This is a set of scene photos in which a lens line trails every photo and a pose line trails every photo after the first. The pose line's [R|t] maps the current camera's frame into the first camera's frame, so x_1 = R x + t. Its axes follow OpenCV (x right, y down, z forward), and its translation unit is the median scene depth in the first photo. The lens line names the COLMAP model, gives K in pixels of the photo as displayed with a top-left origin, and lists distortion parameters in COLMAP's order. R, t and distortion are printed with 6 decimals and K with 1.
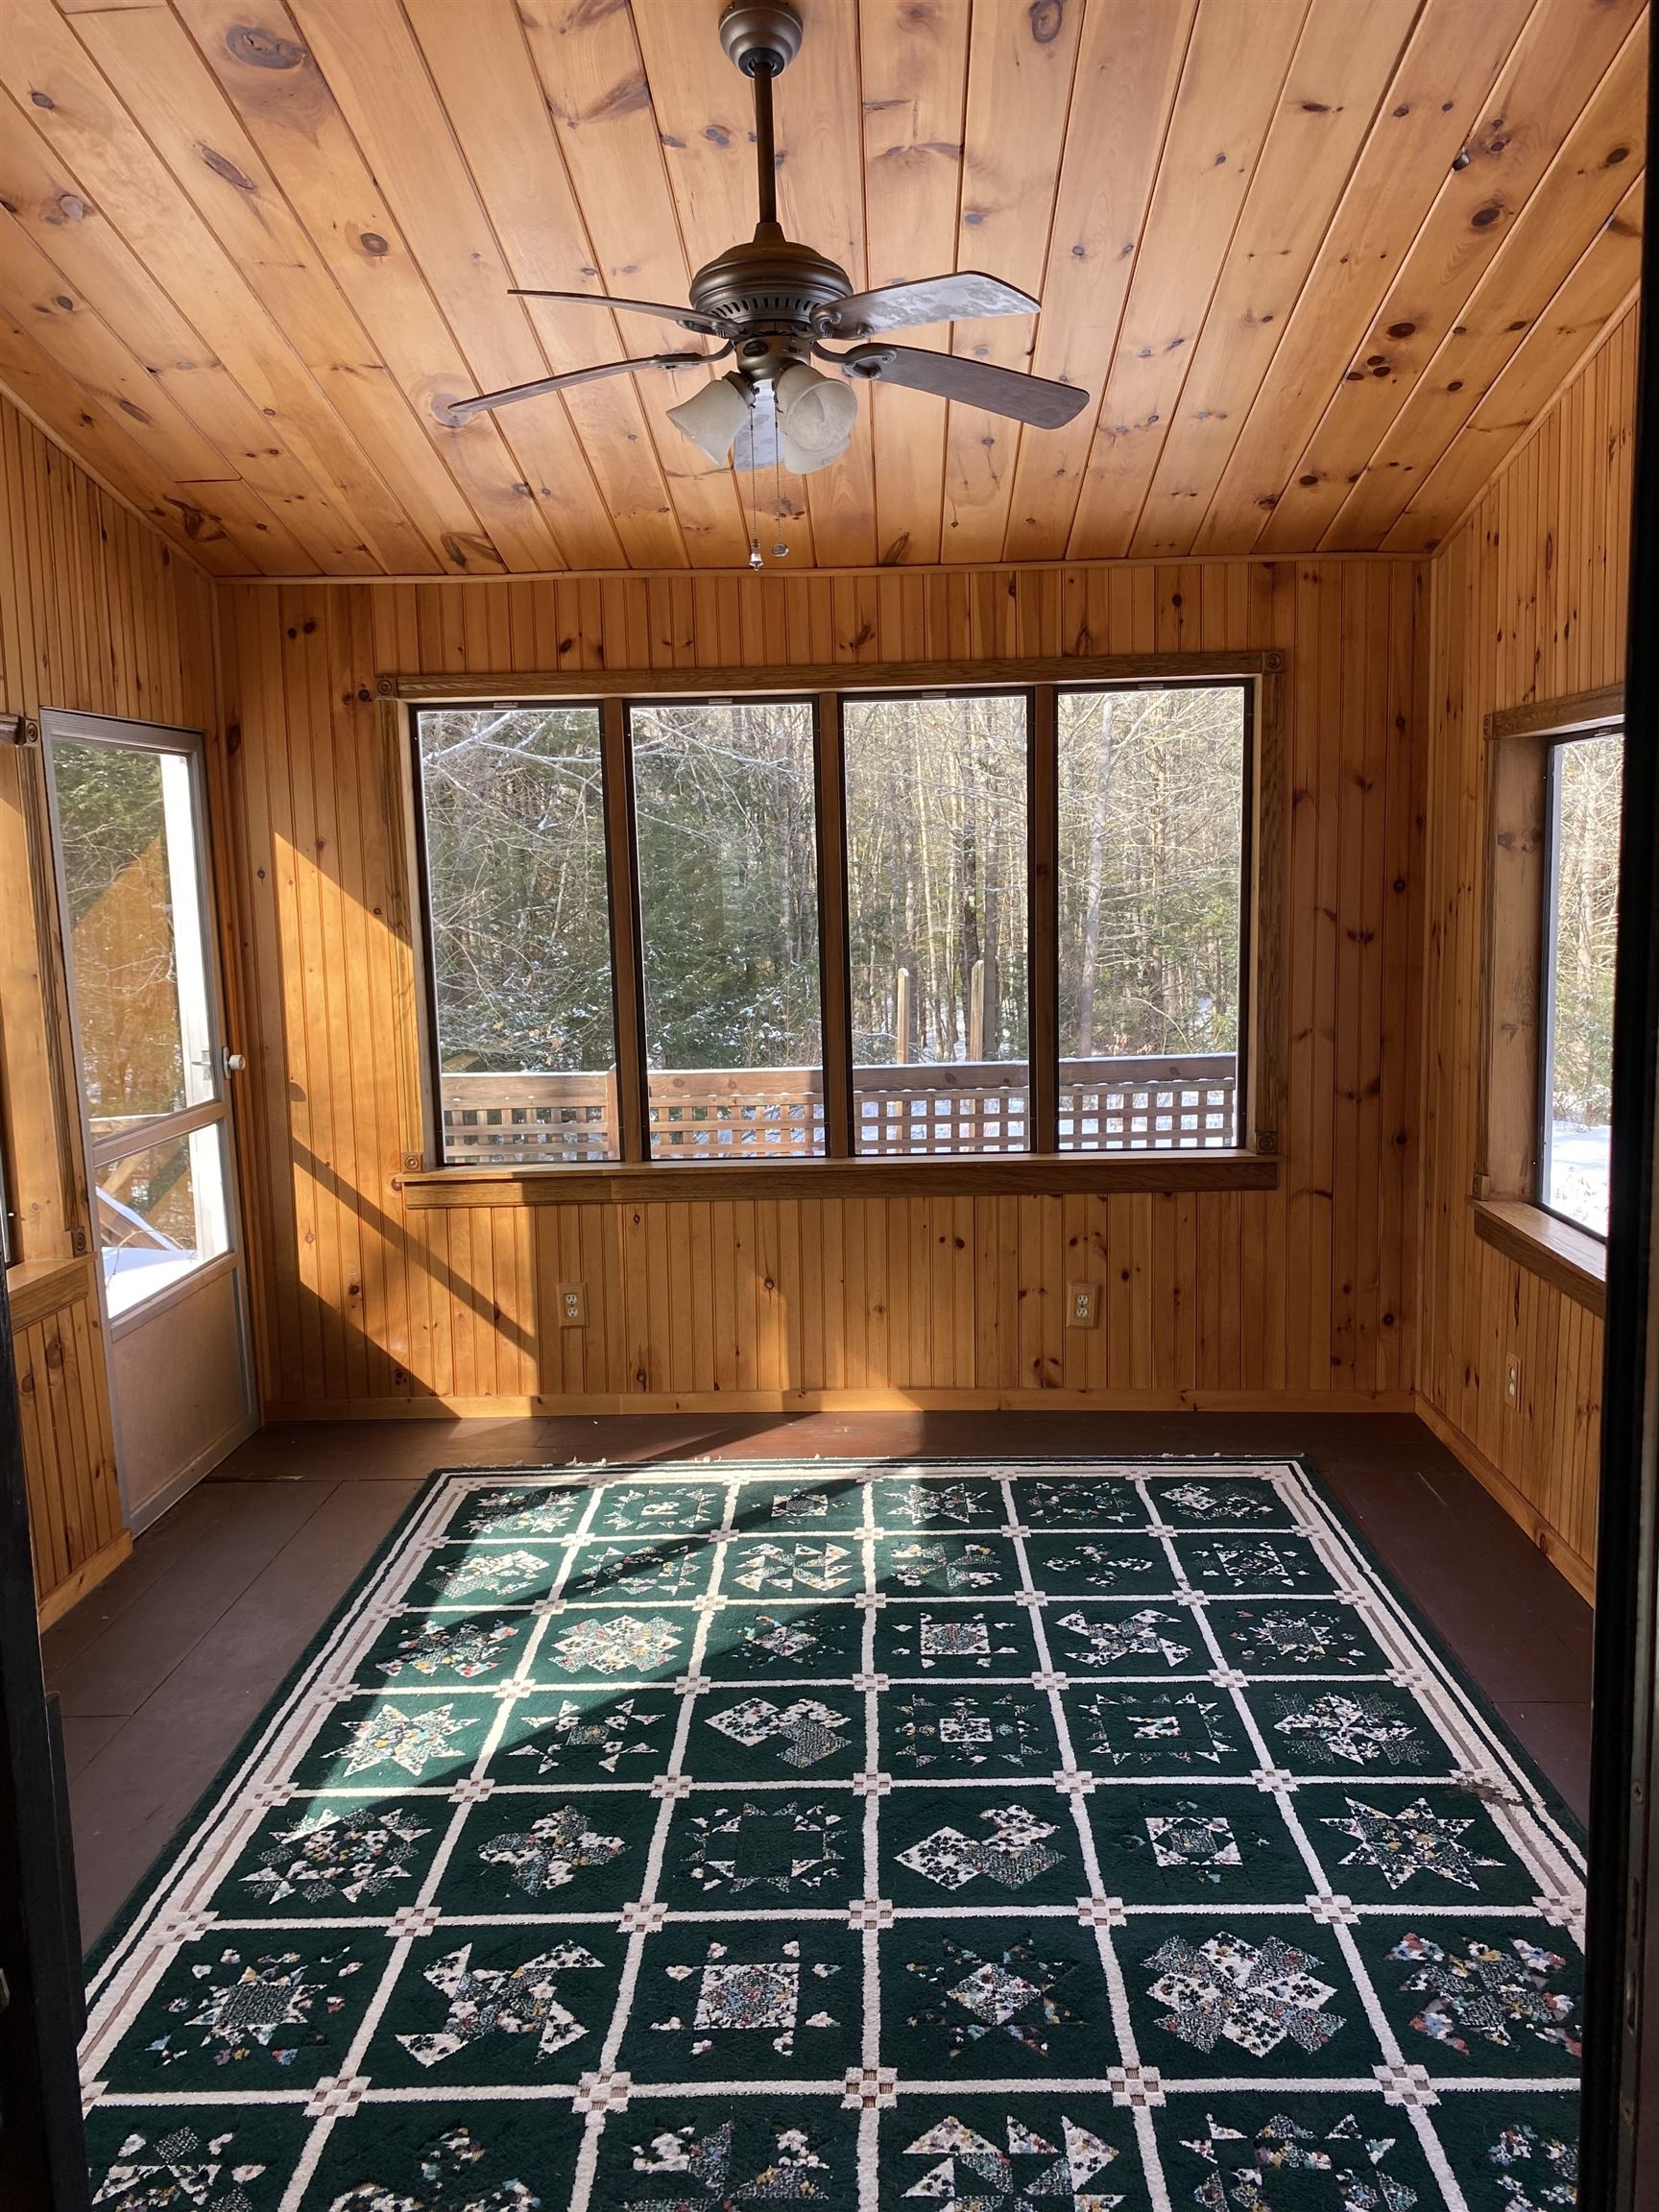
lens RADIAL K [[1686.3, 0, 837.2], [0, 1686.3, 1082.3], [0, 0, 1]] dist [0.044636, -0.045290]
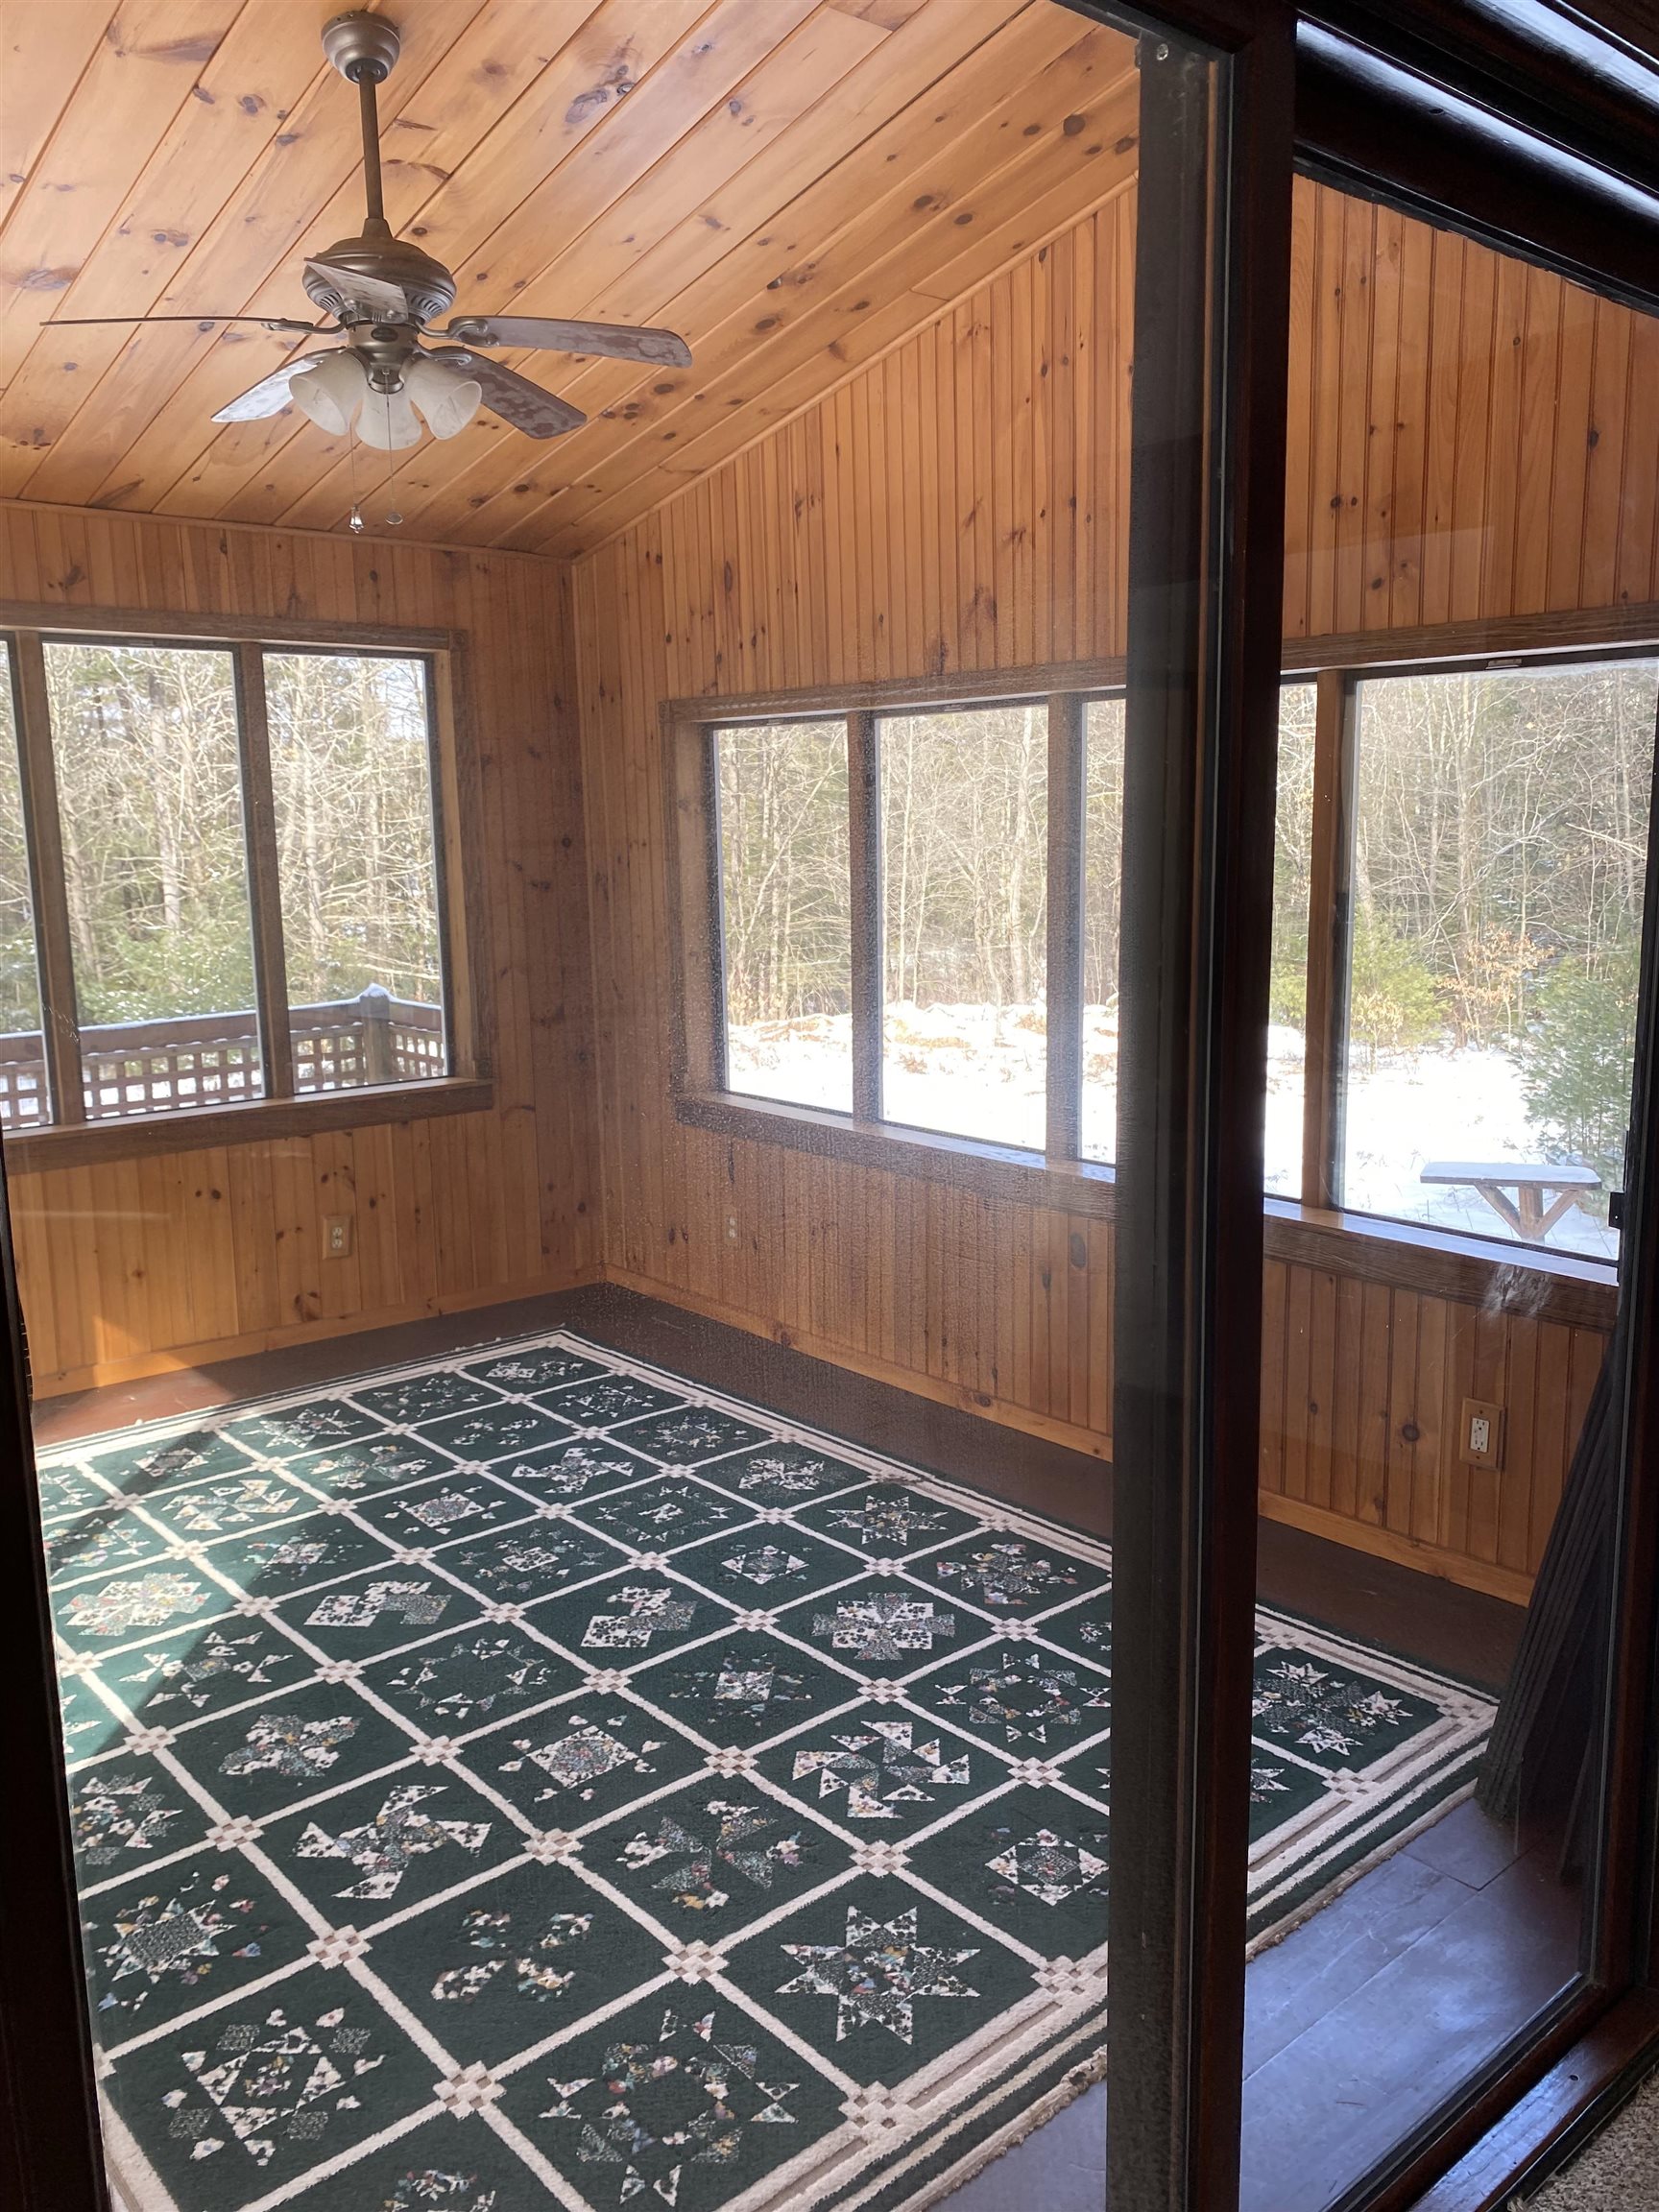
lens RADIAL K [[1675.0, 0, 829.5], [0, 1675.0, 1106.0], [0, 0, 1]] dist [0.045704, -0.093904]
pose [[0.747548, -0.101357, 0.656429, -0.425126], [0.084974, 0.994761, 0.056829, 0.022730], [-0.658750, 0.013297, 0.752245, -0.001107]]
